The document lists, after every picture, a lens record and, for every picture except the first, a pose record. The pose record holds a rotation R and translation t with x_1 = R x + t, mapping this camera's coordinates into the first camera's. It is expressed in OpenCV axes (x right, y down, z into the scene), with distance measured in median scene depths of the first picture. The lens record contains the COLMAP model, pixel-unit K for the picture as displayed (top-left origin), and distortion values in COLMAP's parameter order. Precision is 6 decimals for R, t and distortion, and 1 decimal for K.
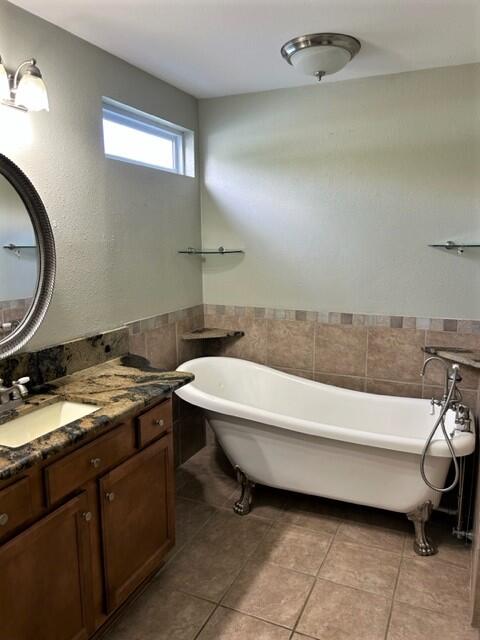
lens RADIAL K [[483.8, 0, 241.5], [0, 483.8, 327.1], [0, 0, 1]] dist [0.084303, -0.110501]
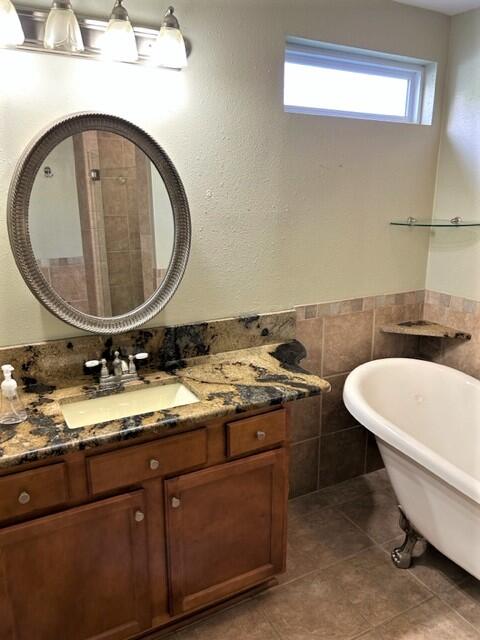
lens RADIAL K [[483.8, 0, 241.5], [0, 483.8, 327.1], [0, 0, 1]] dist [0.084303, -0.110501]
pose [[0.792554, 0.167764, -0.586270, 0.244606], [-0.114685, 0.985263, 0.126900, -0.083470], [0.598920, -0.033339, 0.800115, 0.280504]]
